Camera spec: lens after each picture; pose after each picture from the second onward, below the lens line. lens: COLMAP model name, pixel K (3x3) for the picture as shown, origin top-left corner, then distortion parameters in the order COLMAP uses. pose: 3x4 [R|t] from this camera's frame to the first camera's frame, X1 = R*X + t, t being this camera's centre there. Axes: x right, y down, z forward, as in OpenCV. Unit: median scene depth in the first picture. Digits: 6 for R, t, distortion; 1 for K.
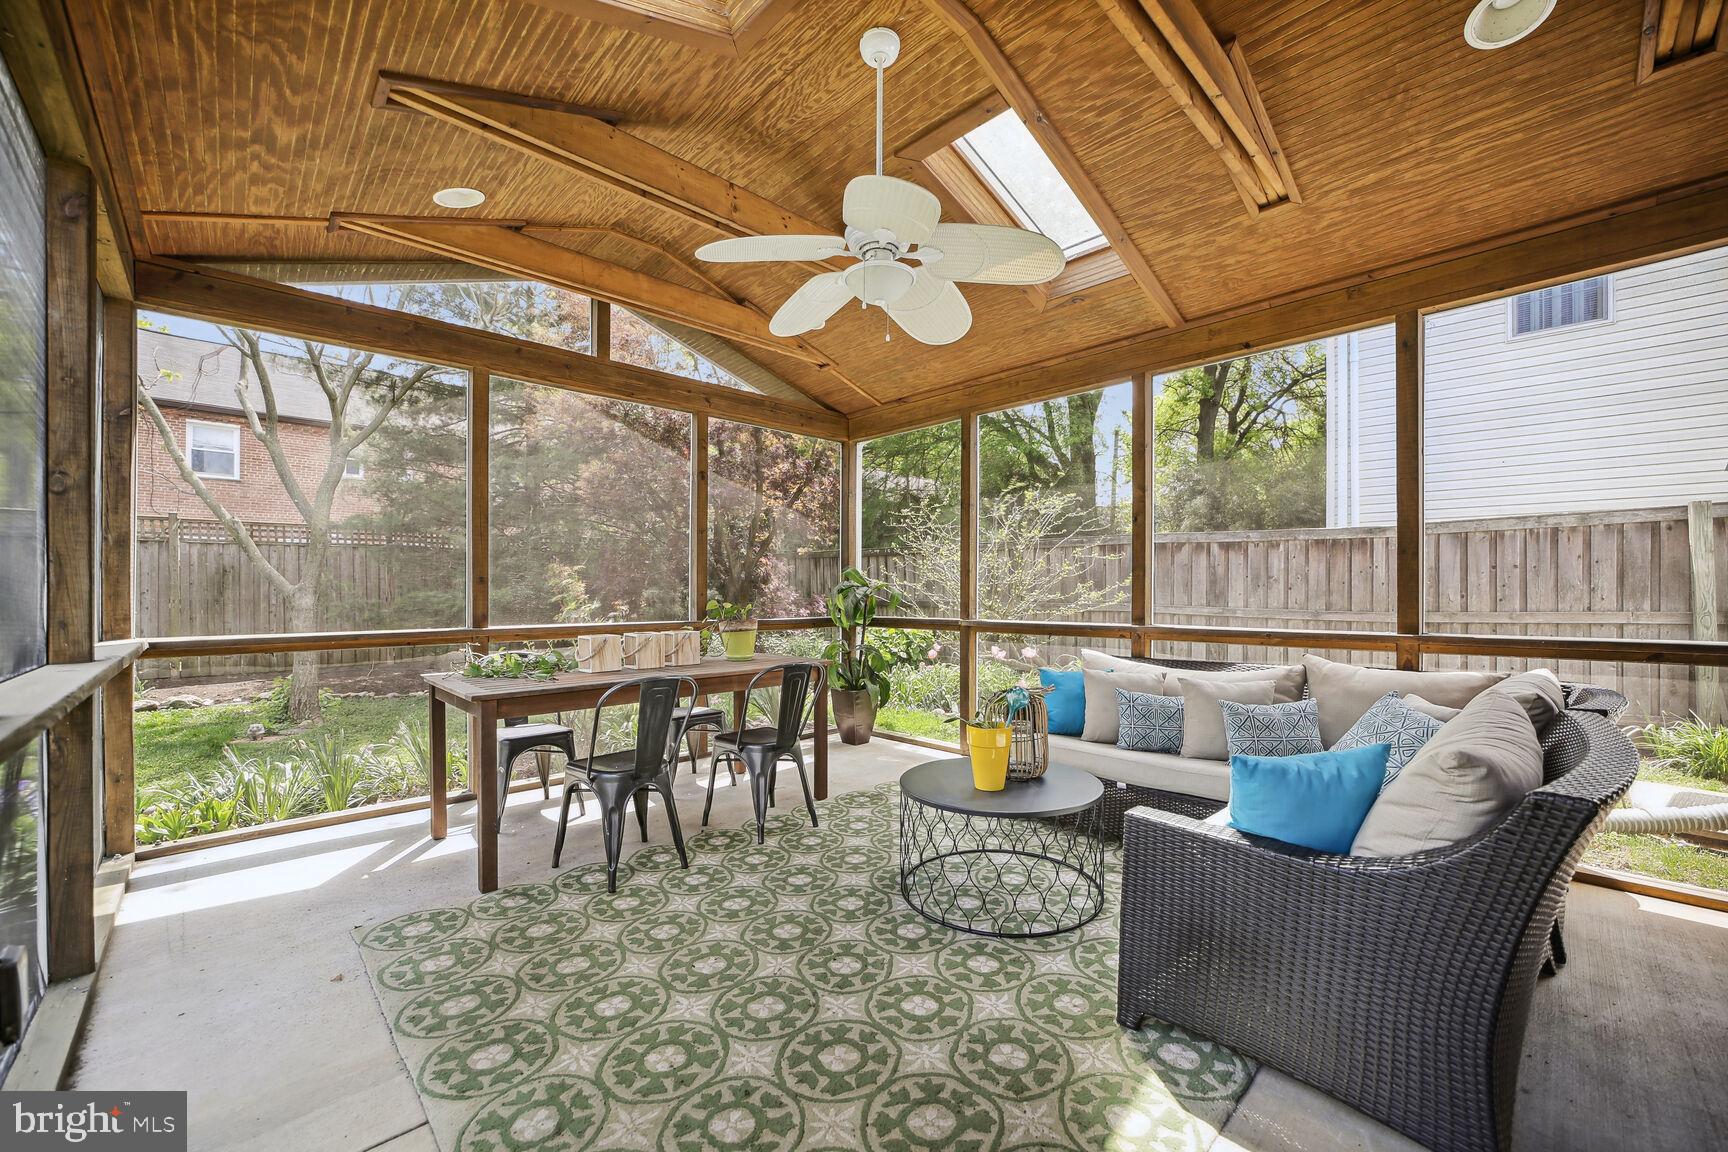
lens RADIAL K [[693.8, 0, 870.5], [0, 693.8, 586.8], [0, 0, 1]] dist [-0.033862, 0.000014]
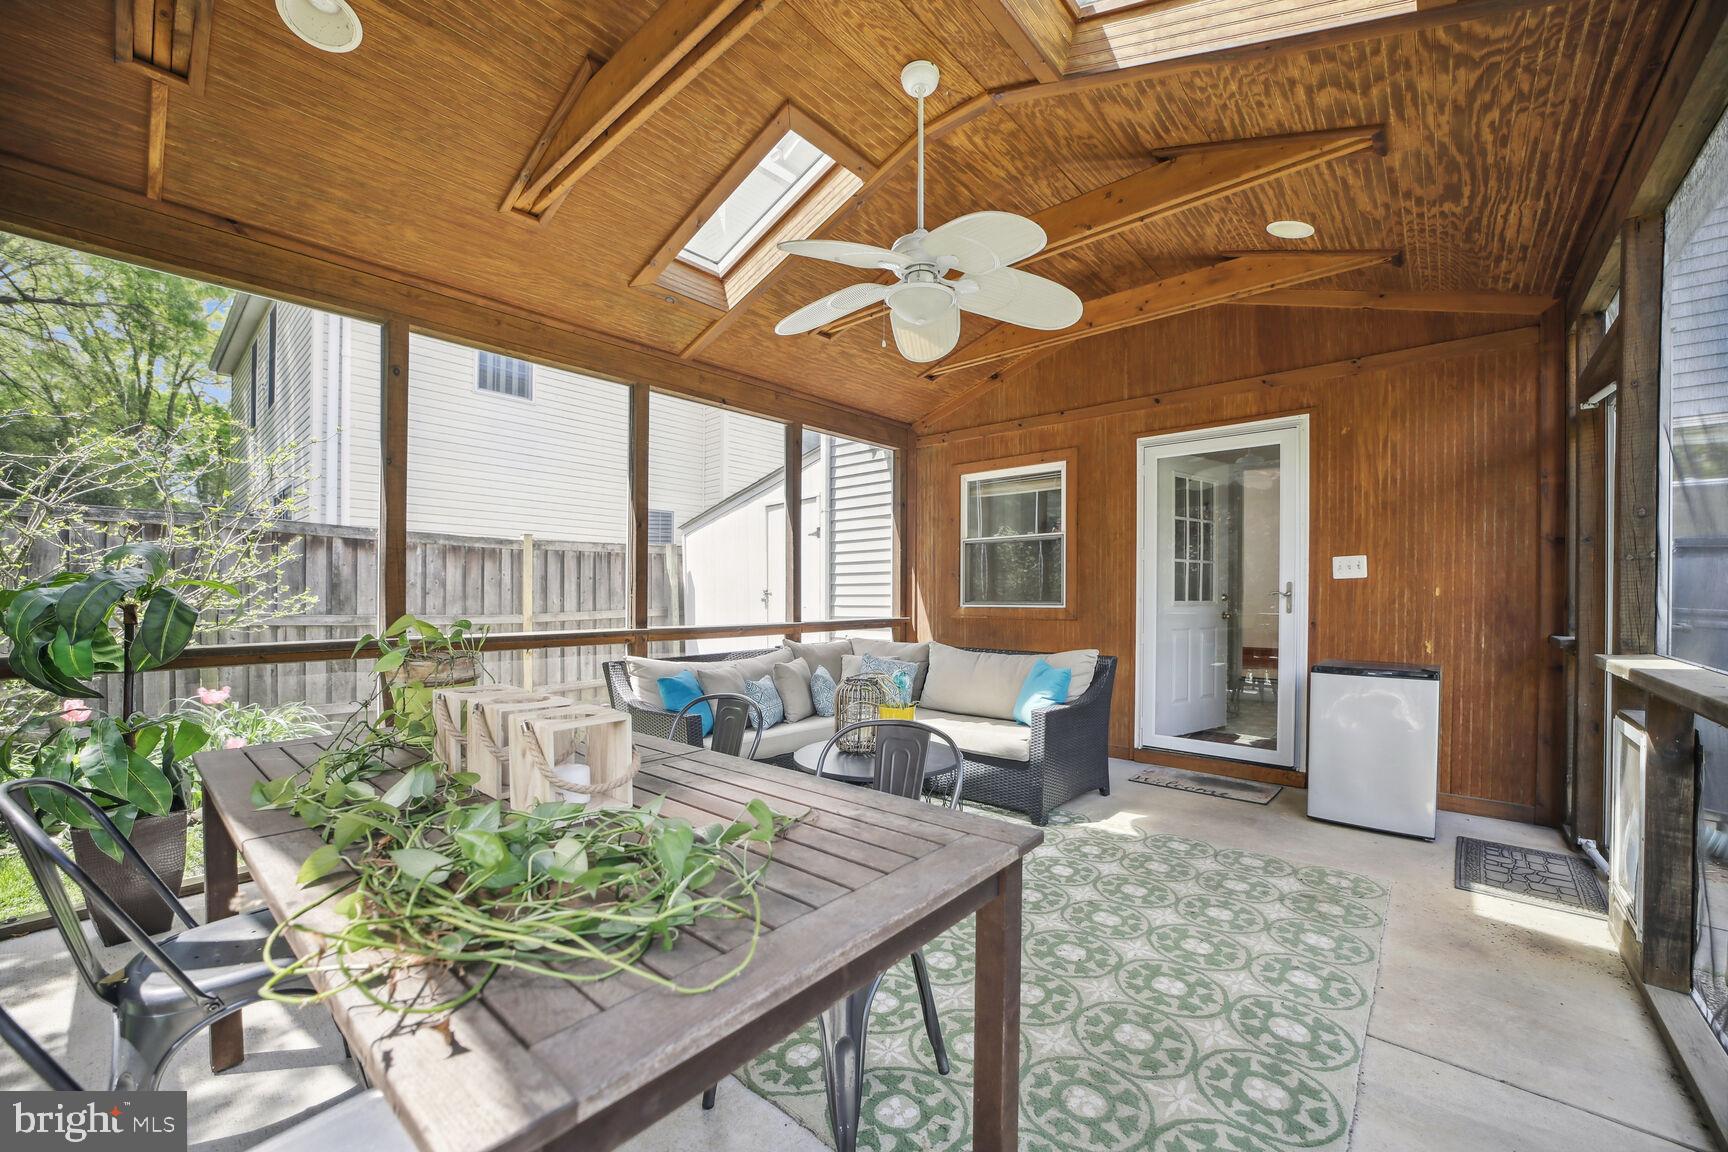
lens RADIAL K [[654.1, 0, 928.2], [0, 654.1, 602.6], [0, 0, 1]] dist [0.000638, 0.000027]
pose [[-0.135428, -0.009704, 0.990740, -0.433384], [-0.006186, 0.999941, 0.008949, 0.002269], [-0.990768, -0.004917, -0.135480, 0.491442]]
